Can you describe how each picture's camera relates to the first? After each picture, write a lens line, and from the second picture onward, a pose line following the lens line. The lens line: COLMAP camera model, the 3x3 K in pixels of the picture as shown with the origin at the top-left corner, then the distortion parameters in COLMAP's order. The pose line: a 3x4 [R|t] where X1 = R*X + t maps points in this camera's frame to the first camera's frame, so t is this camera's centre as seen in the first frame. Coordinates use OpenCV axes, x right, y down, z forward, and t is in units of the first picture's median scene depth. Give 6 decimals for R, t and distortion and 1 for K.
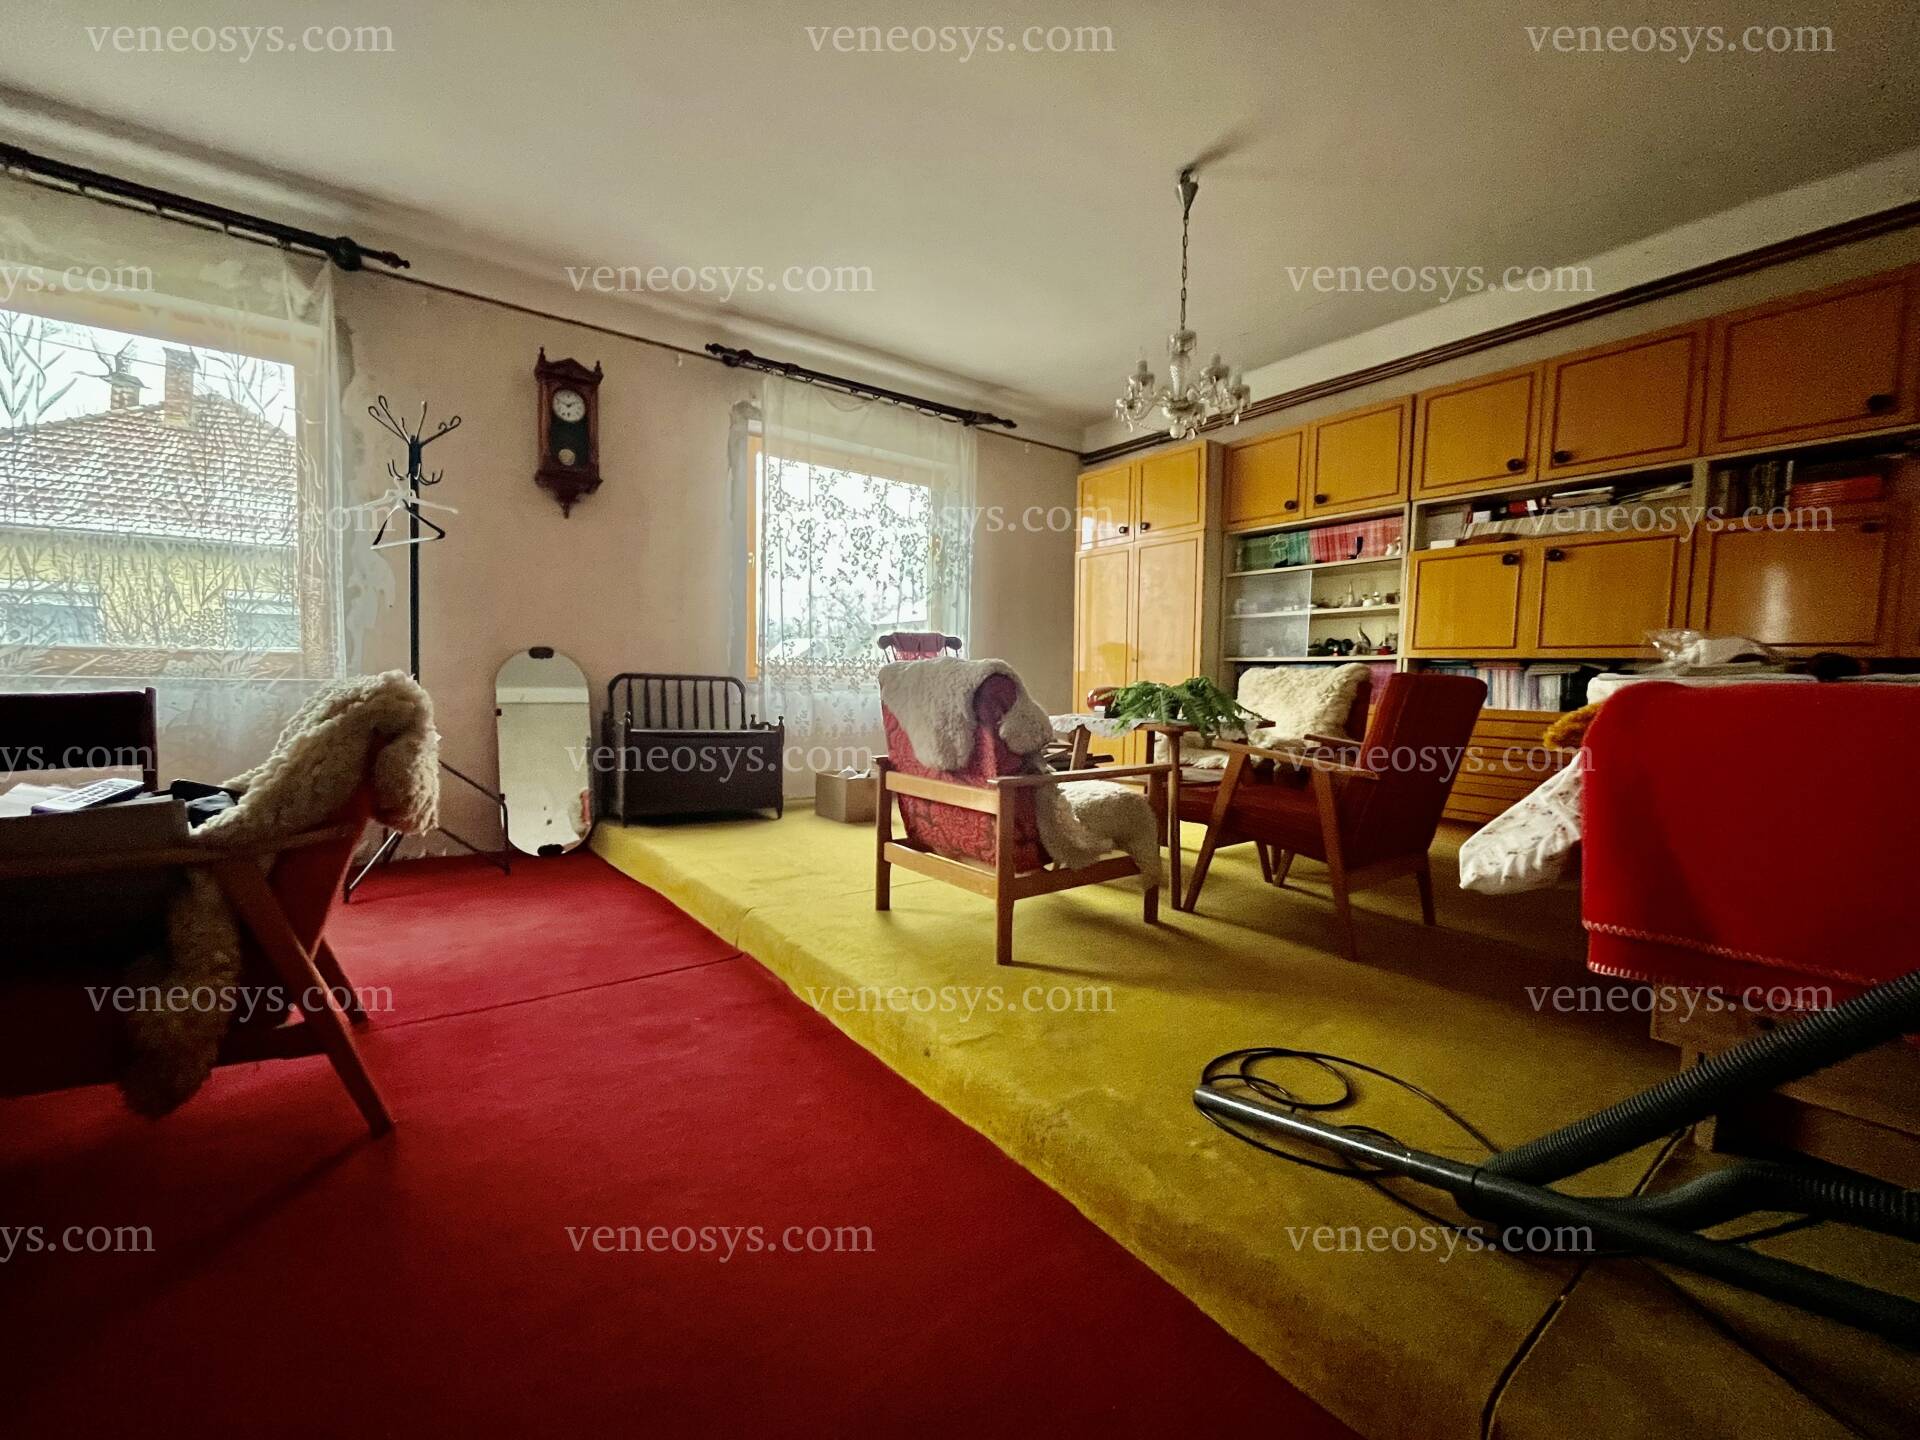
lens RADIAL K [[777.2, 0, 960.0], [0, 777.2, 720.0], [0, 0, 1]] dist [0.001036, 0.000019]
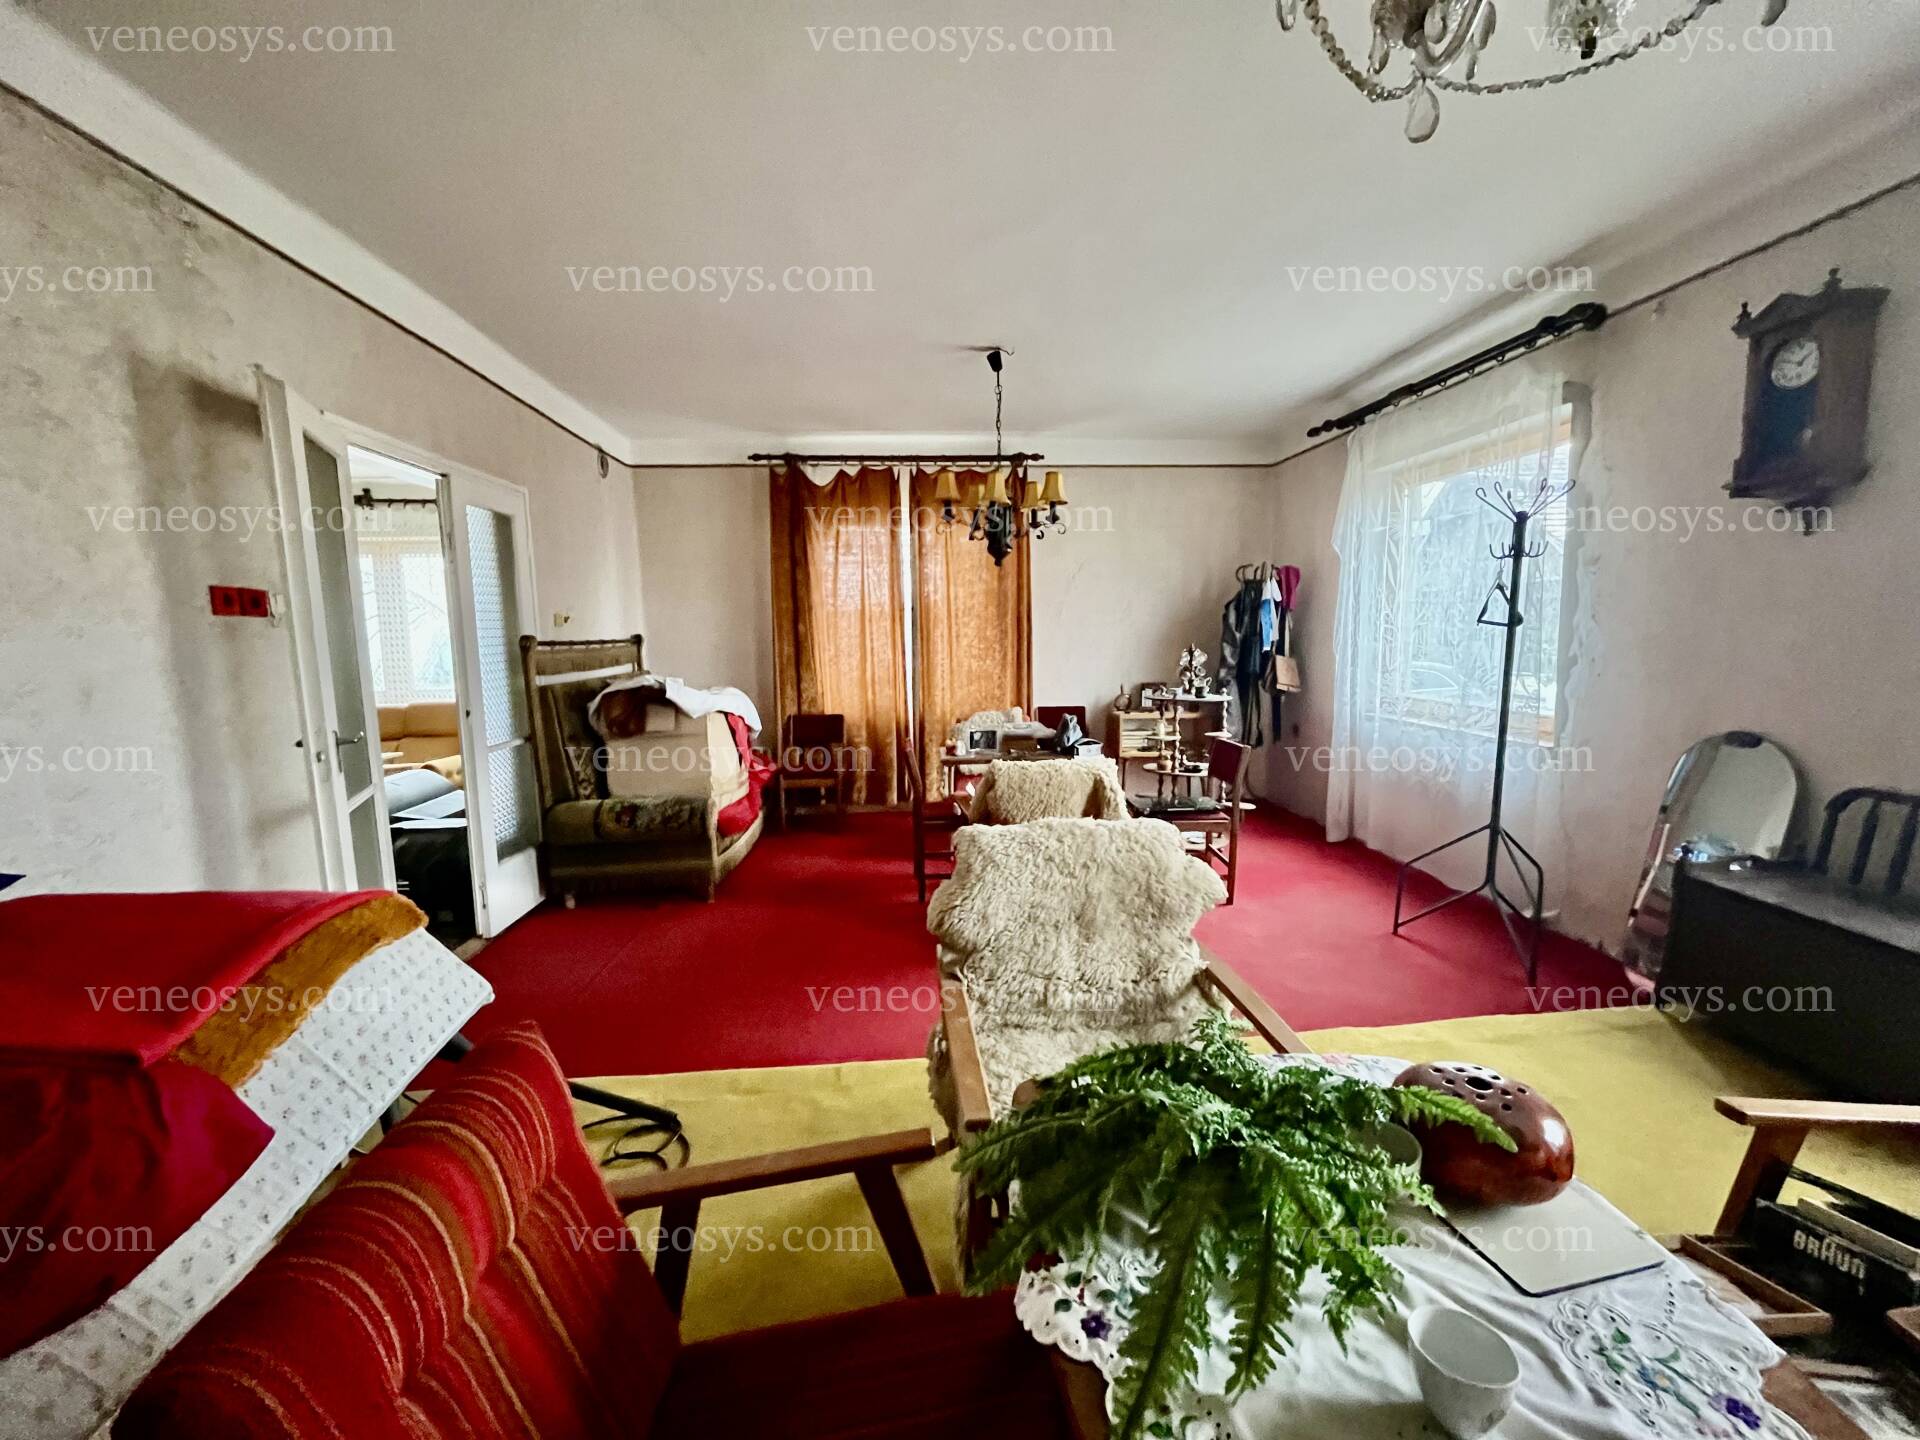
lens RADIAL K [[777.2, 0, 960.0], [0, 777.2, 720.0], [0, 0, 1]] dist [0.001036, 0.000019]
pose [[-0.522638, 0.082204, -0.848582, 0.476858], [-0.043495, 0.991474, 0.122835, -0.178578], [0.851445, 0.101107, -0.514606, 0.858870]]
